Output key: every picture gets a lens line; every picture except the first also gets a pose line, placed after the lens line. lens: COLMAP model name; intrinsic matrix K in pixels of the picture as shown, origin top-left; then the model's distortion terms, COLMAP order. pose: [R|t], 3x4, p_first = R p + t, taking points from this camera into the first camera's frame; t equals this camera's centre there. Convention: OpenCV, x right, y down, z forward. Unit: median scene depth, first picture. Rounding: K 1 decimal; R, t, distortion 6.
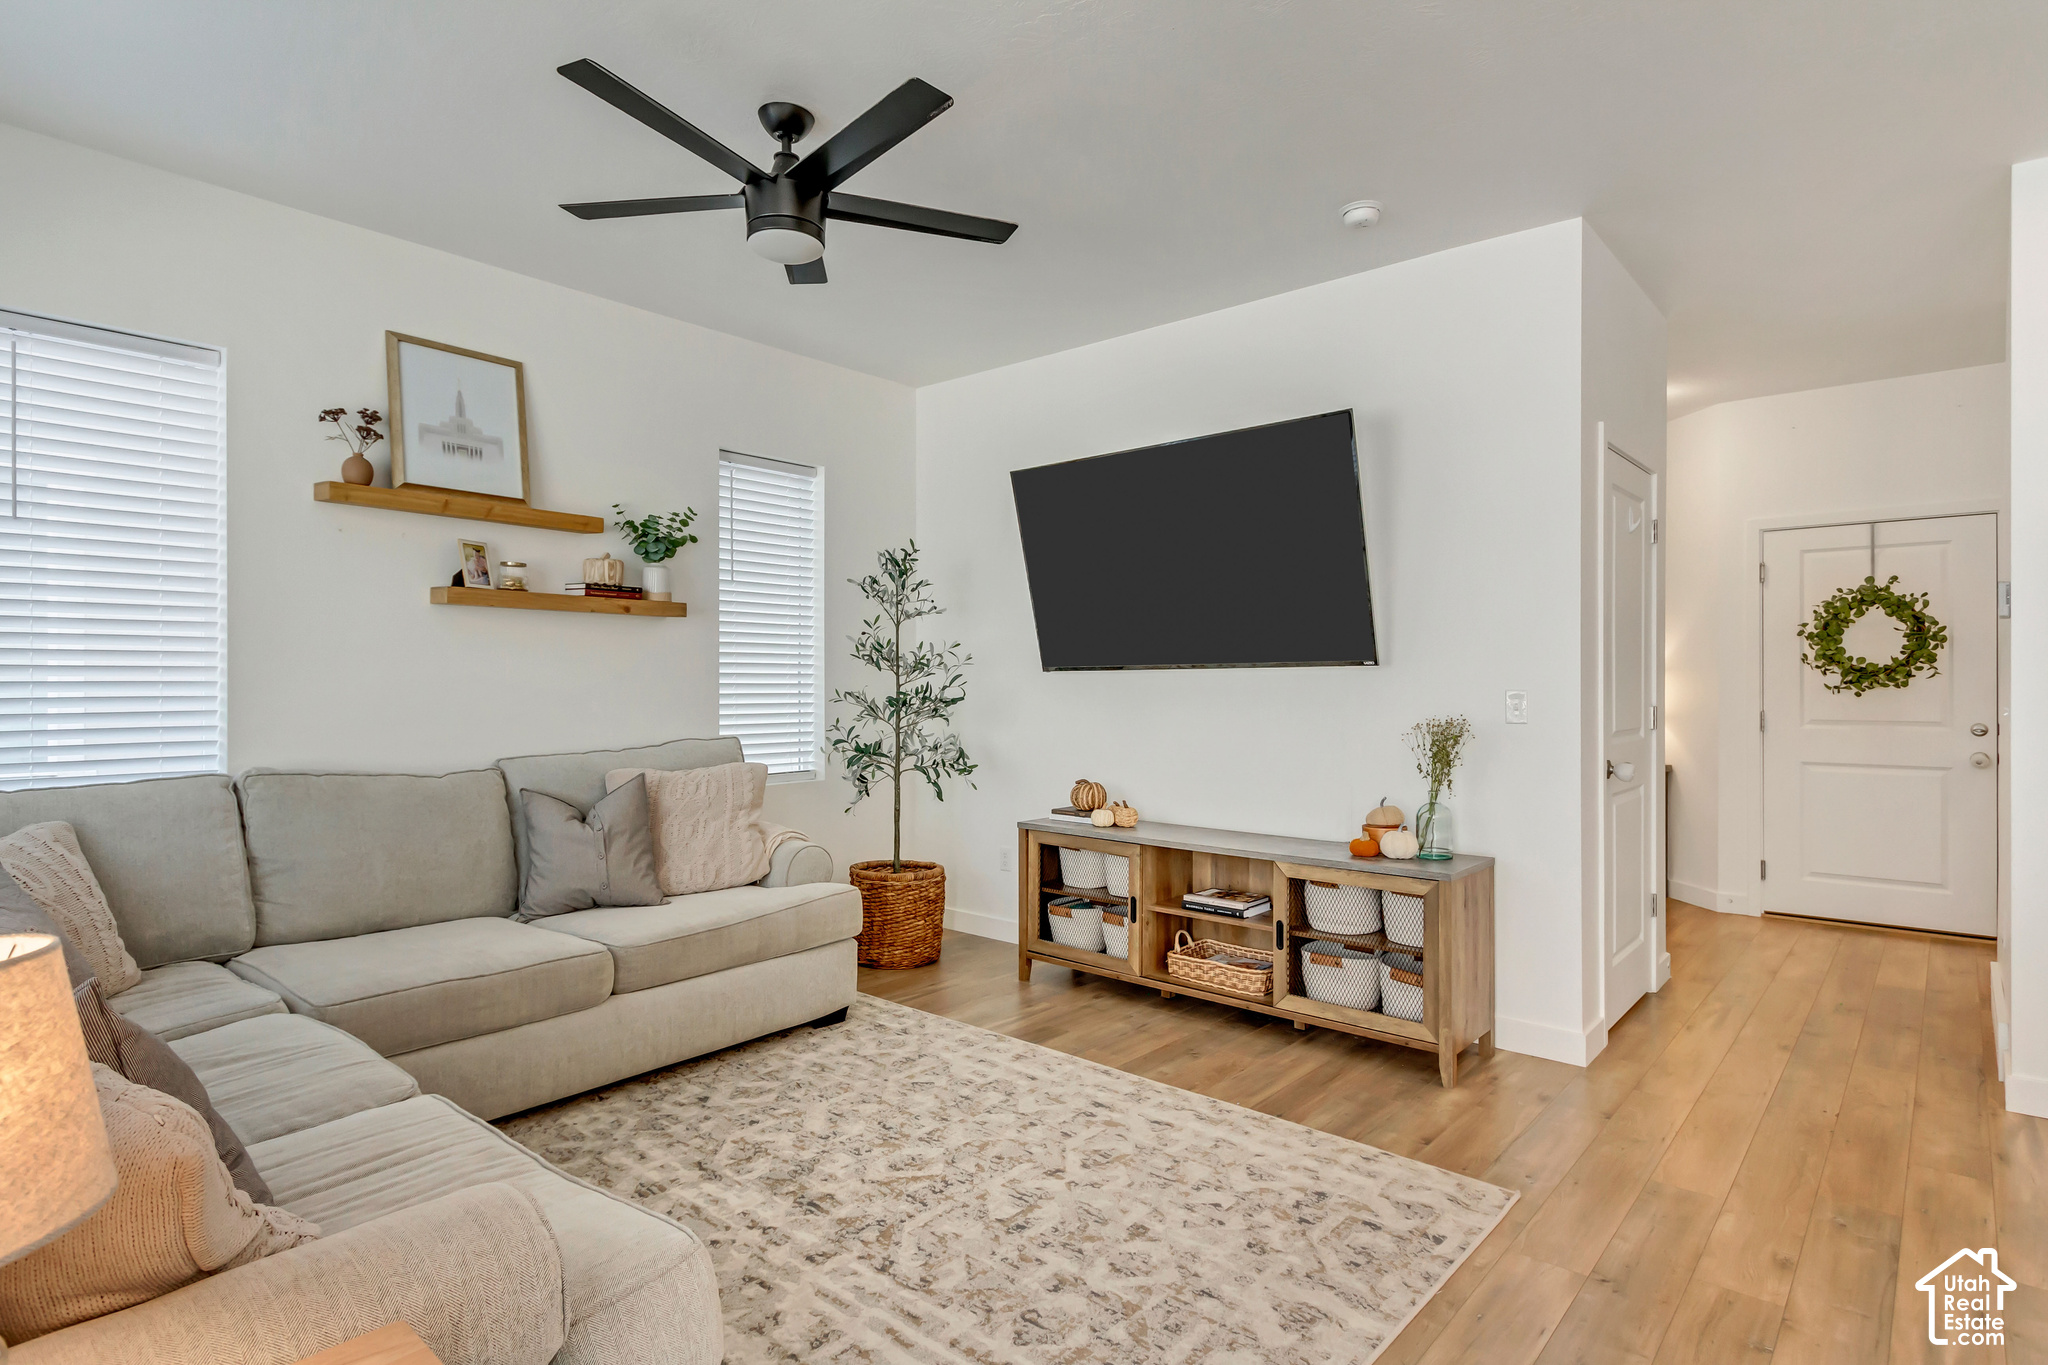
lens RADIAL K [[1061.0, 0, 1018.5], [0, 1061.0, 688.9], [0, 0, 1]] dist [0.007648, -0.000383]
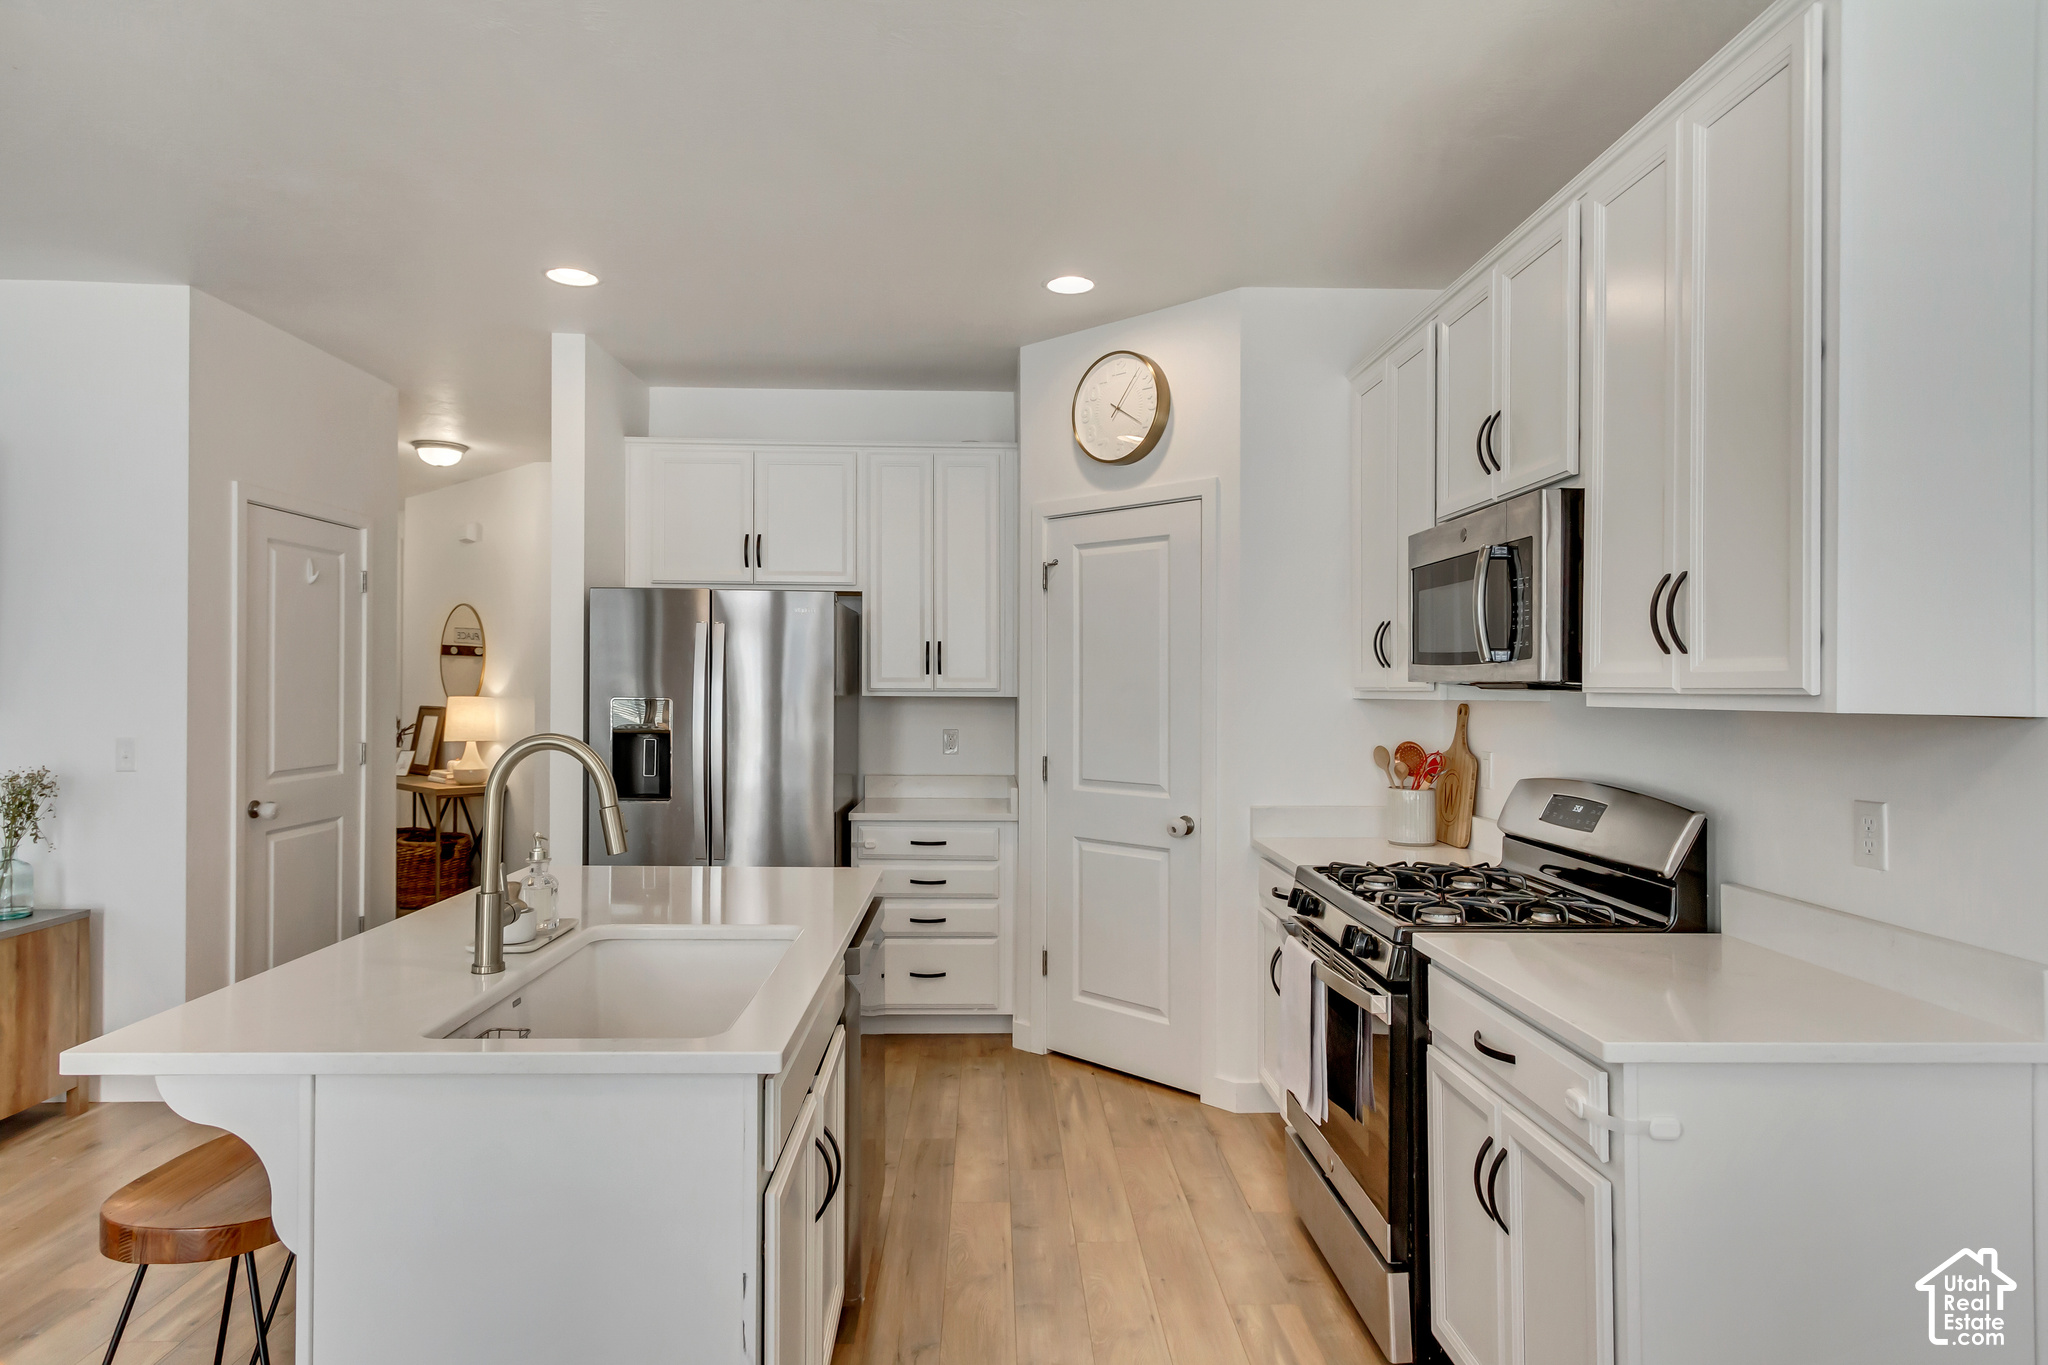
lens RADIAL K [[1130.1, 0, 1024.0], [0, 1130.1, 682.5], [0, 0, 1]] dist [0.007268, 0.000260]
pose [[0.727467, 0.008336, 0.686092, 0.350042], [-0.004011, 0.999961, -0.007896, -0.046352], [-0.686131, 0.002992, 0.727472, -0.358208]]
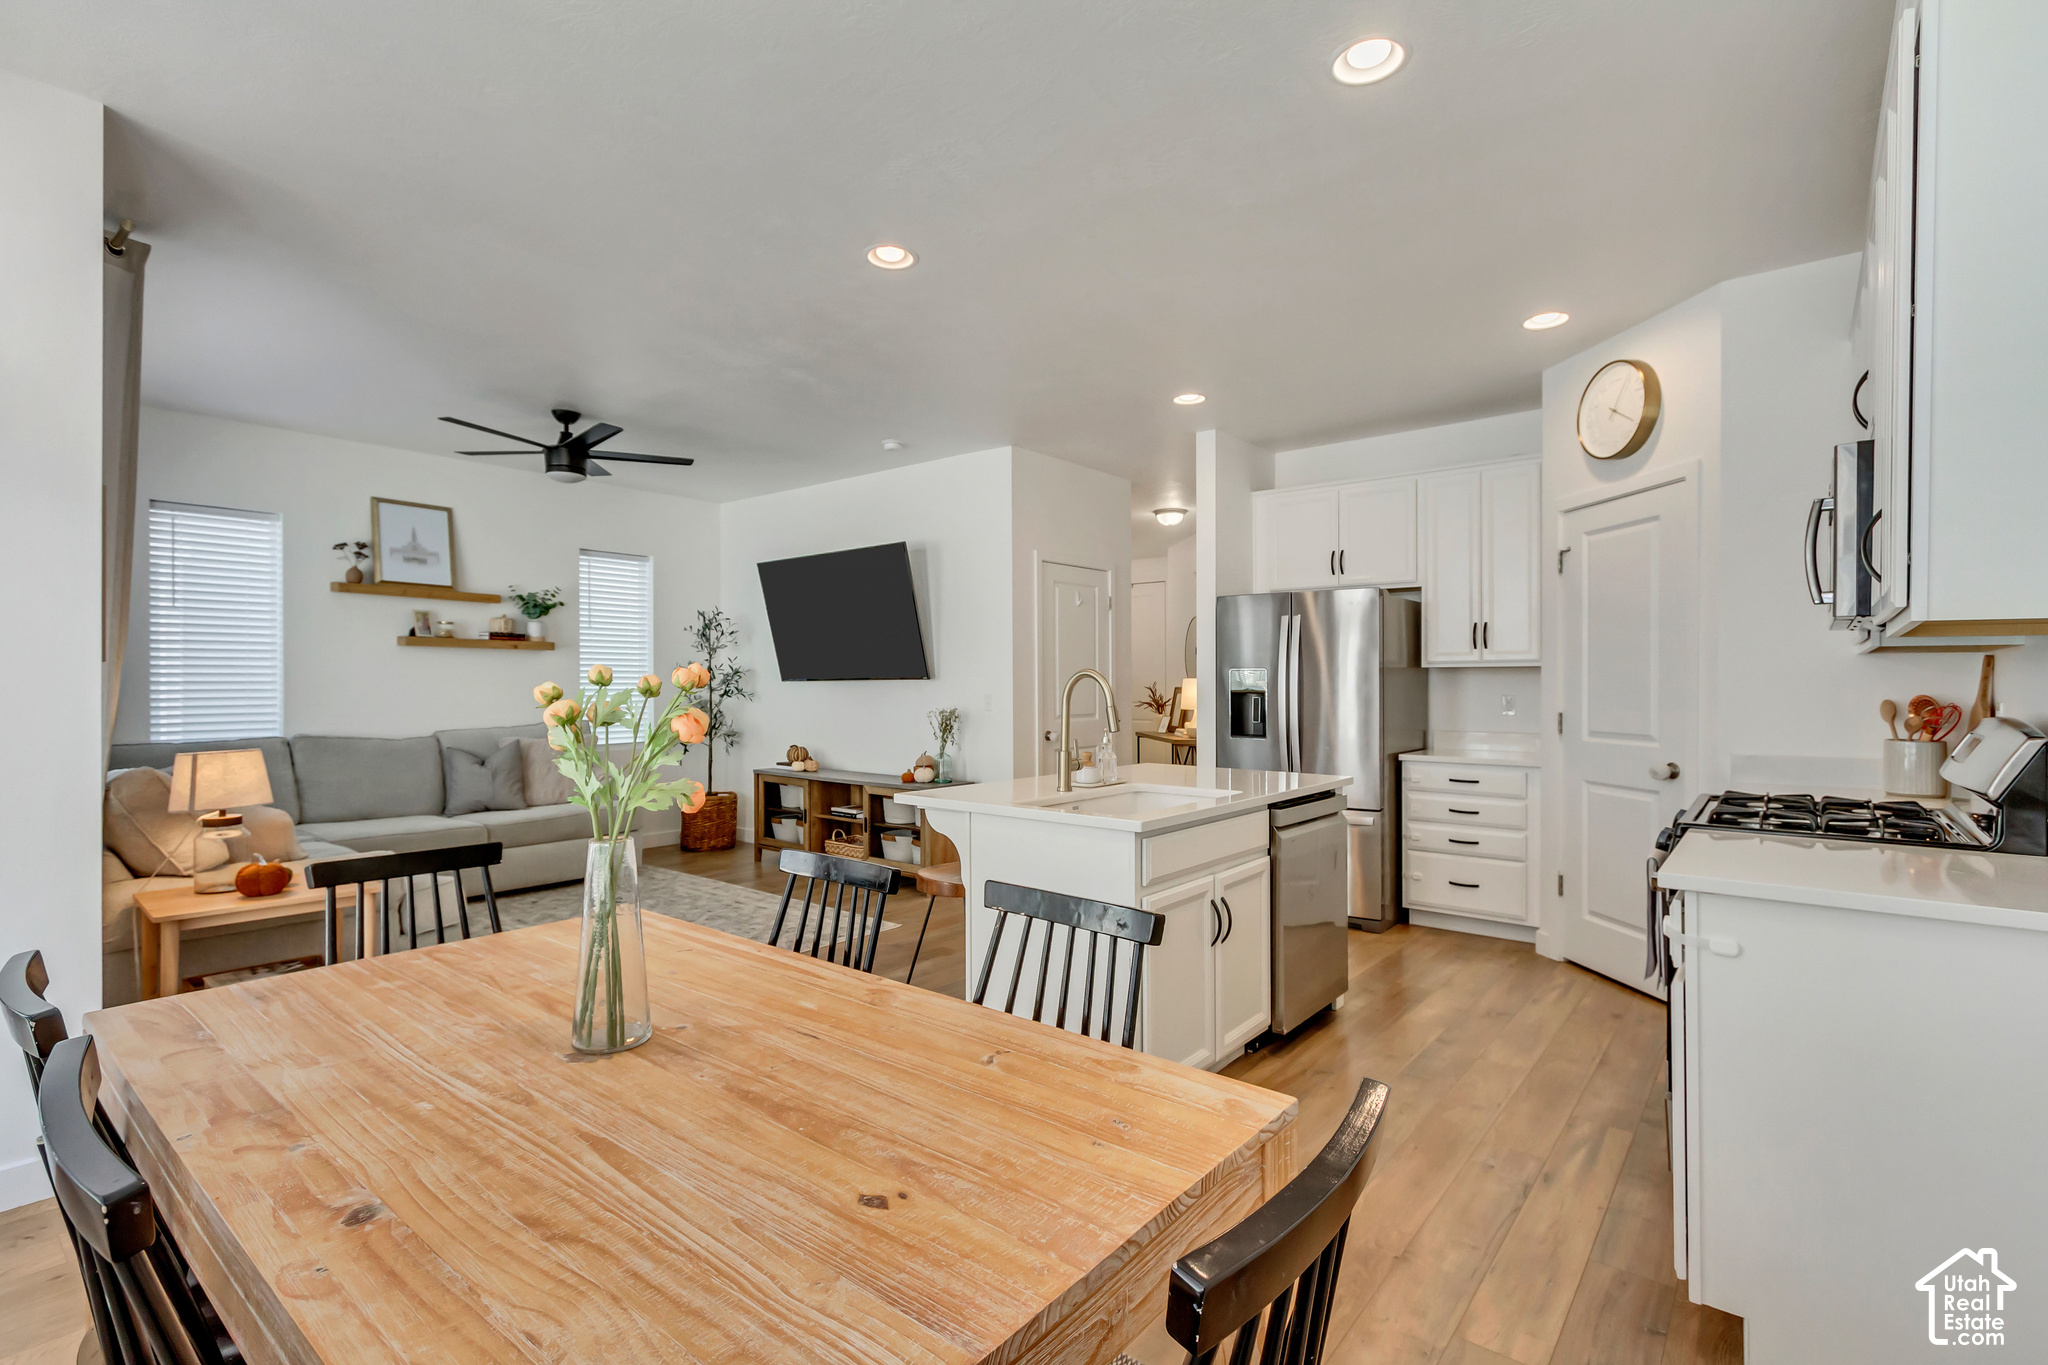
lens RADIAL K [[944.6, 0, 1024.2], [0, 944.6, 694.0], [0, 0, 1]] dist [0.004100, 0.000414]
pose [[0.999202, 0.000101, 0.039951, 0.464170], [-0.000334, 0.999983, 0.005820, -0.007488], [-0.039950, -0.005828, 0.999185, -0.674244]]
